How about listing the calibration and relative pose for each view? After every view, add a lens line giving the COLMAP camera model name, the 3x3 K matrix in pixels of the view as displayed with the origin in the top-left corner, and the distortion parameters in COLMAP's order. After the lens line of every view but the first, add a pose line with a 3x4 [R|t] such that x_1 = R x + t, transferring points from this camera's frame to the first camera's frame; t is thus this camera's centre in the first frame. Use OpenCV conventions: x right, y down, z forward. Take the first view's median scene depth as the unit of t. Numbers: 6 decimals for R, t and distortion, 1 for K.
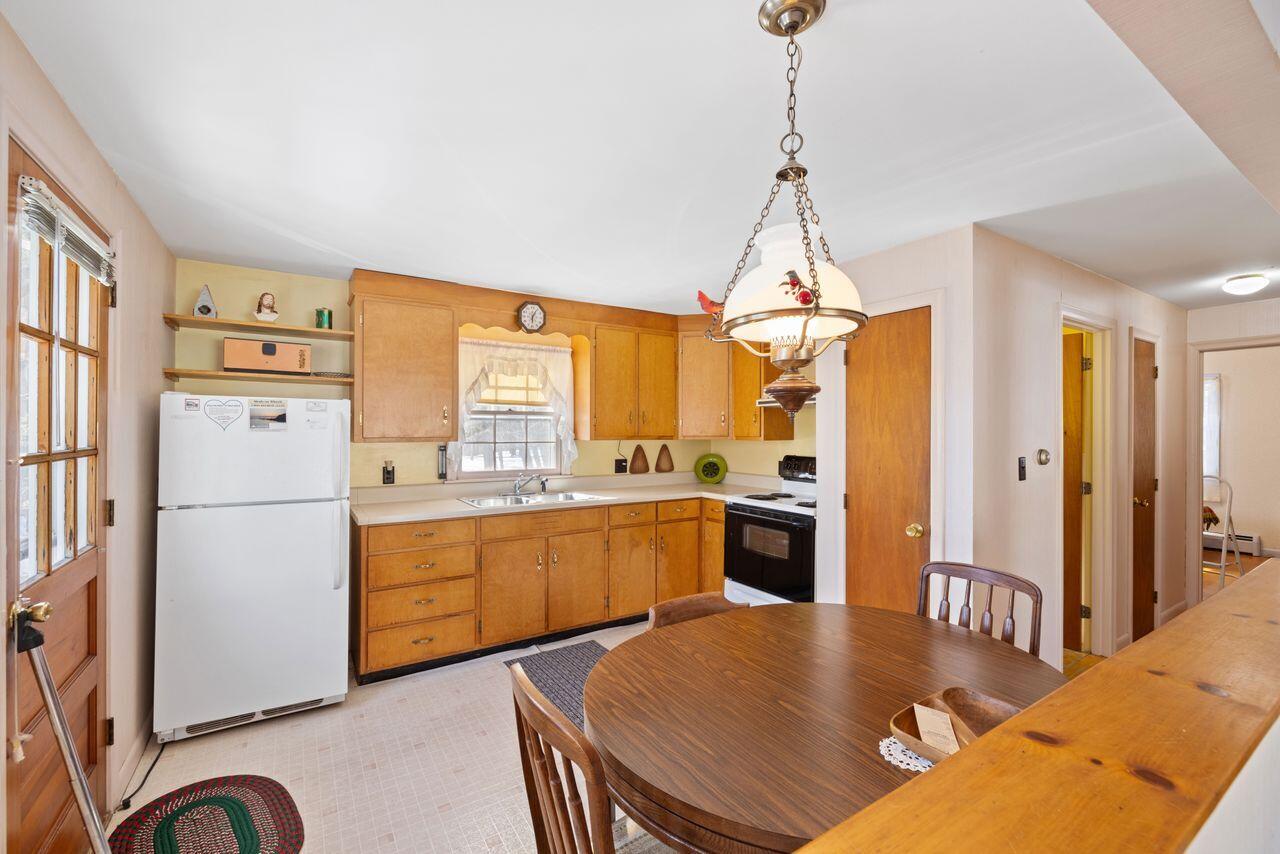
lens RADIAL K [[537.9, 0, 632.7], [0, 537.9, 427.4], [0, 0, 1]] dist [0.000916, -0.000174]
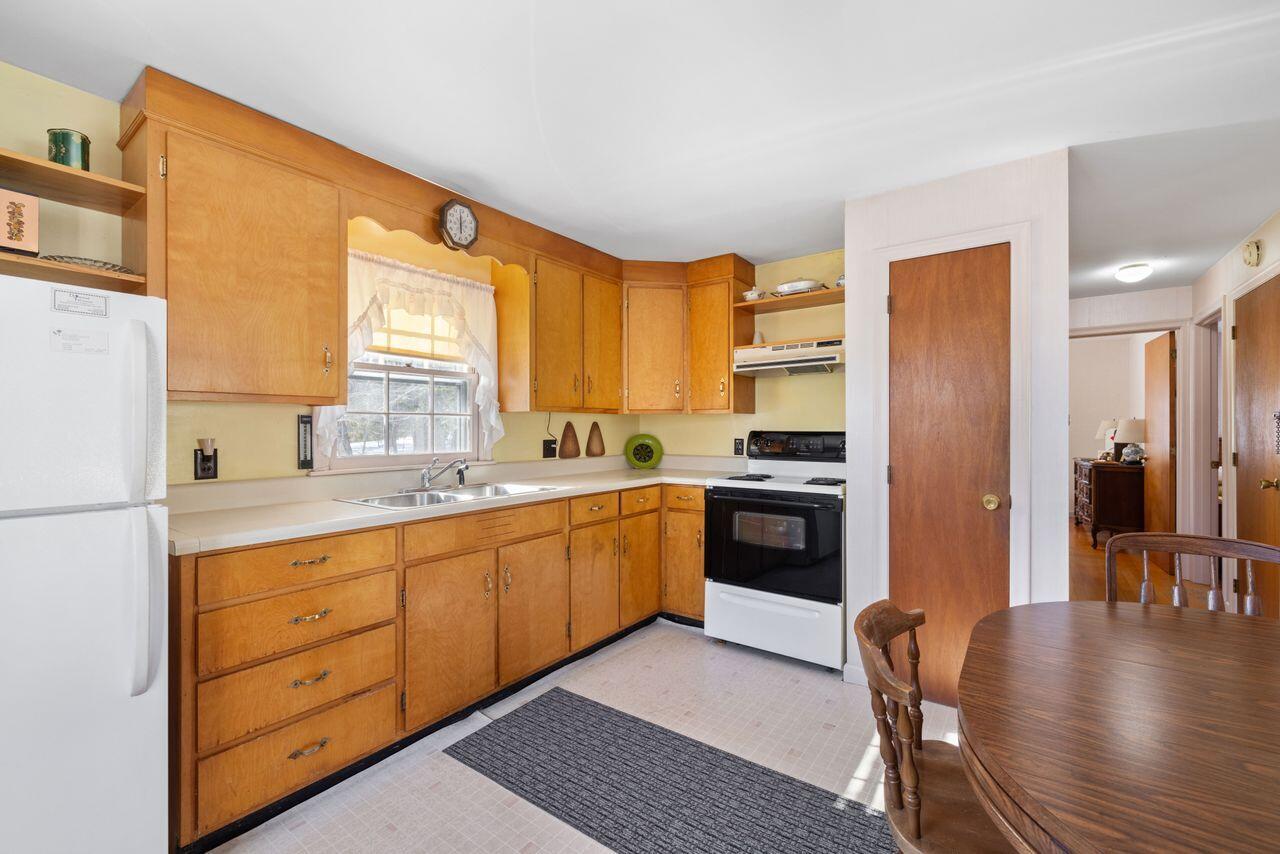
lens RADIAL K [[537.9, 0, 638.5], [0, 537.9, 426.9], [0, 0, 1]] dist [0.000916, -0.000174]
pose [[0.930972, -0.003617, 0.365074, -0.235278], [0.002808, 0.999992, 0.002748, 0.049448], [-0.365081, -0.001533, 0.930974, 0.300861]]
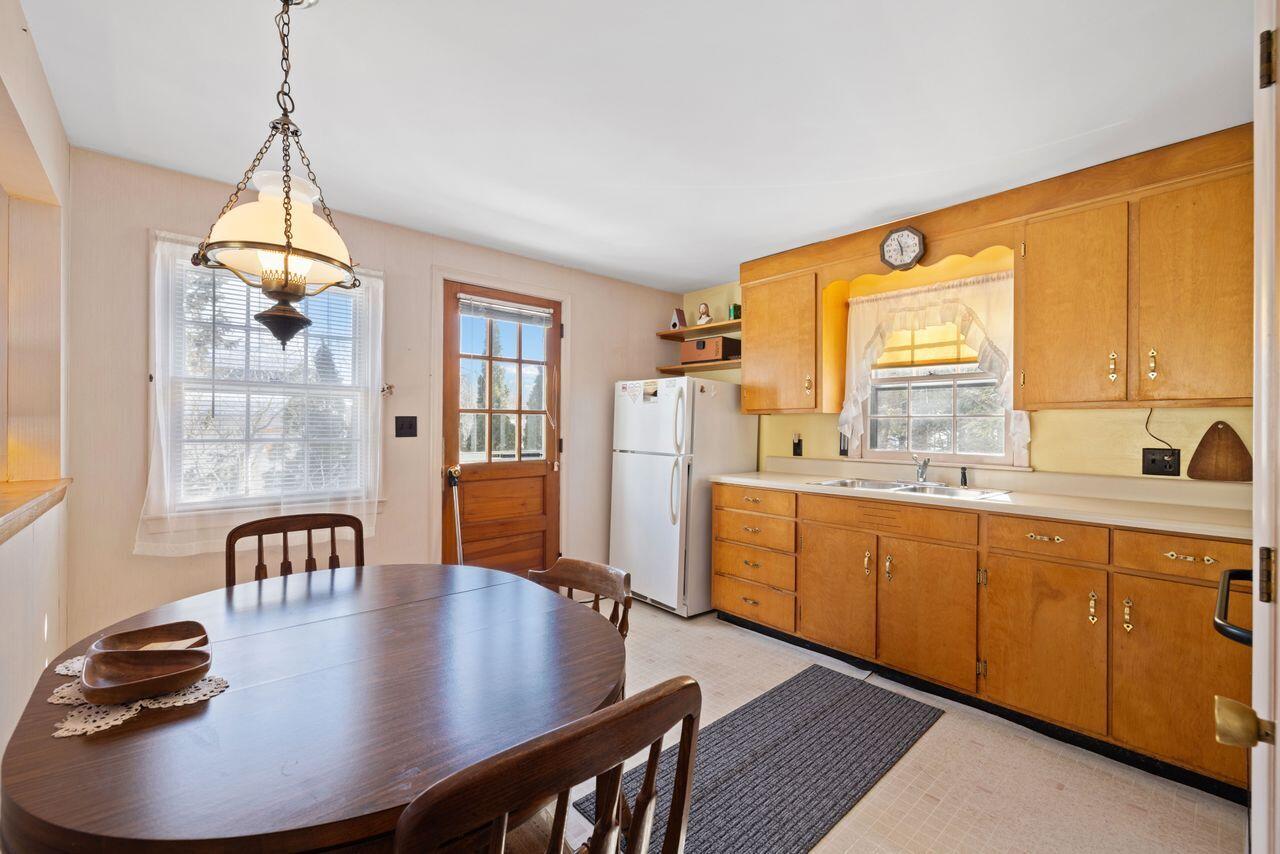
lens RADIAL K [[537.9, 0, 635.3], [0, 537.9, 423.6], [0, 0, 1]] dist [0.000916, -0.000174]
pose [[0.156758, -0.006633, -0.987615, 0.525767], [-0.004384, 0.999963, -0.007412, 0.052142], [0.987627, 0.005491, 0.156723, 0.530687]]
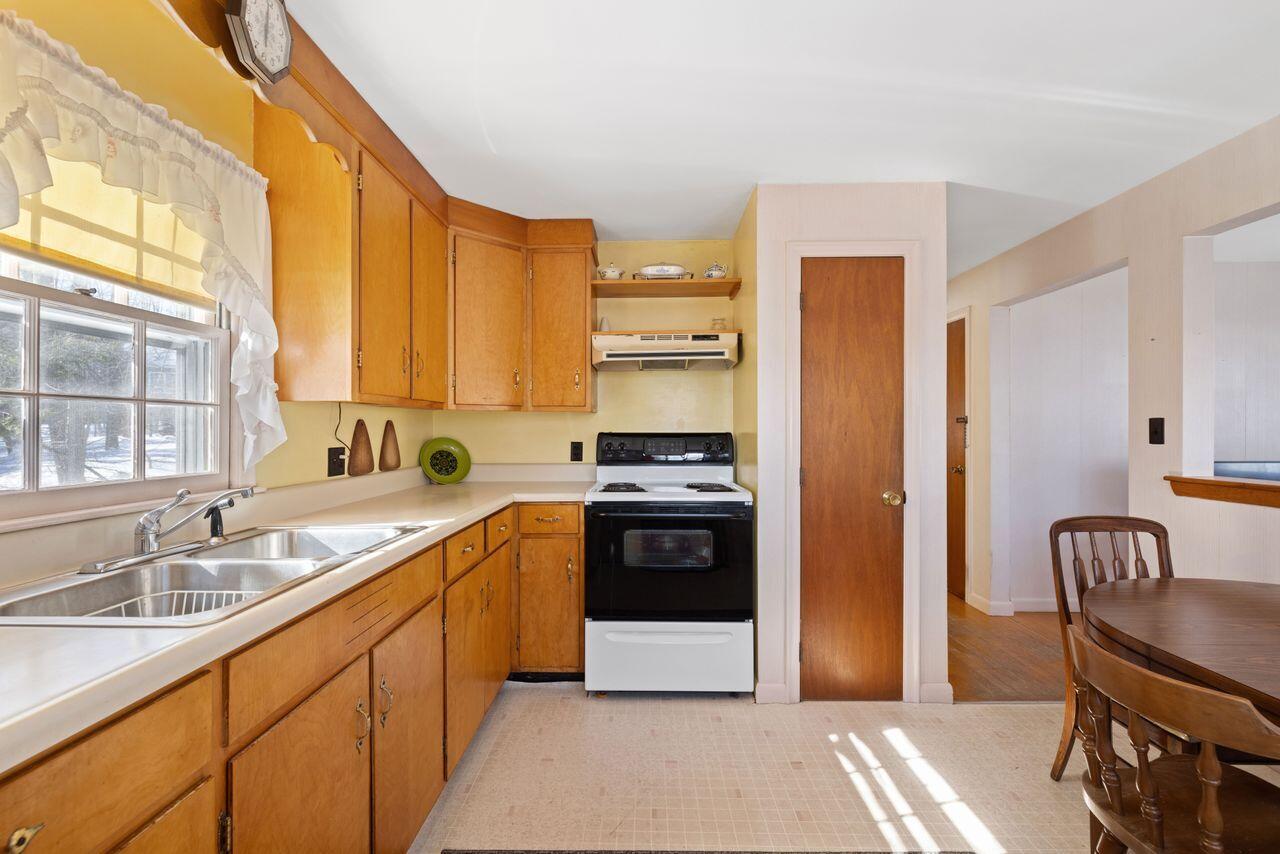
lens RADIAL K [[537.9, 0, 636.7], [0, 537.9, 427.6], [0, 0, 1]] dist [0.000916, -0.000174]
pose [[0.554099, -0.000482, 0.832451, -0.355725], [0.000609, 1.000000, 0.000174, 0.052311], [-0.832450, 0.000410, 0.554099, 0.635997]]
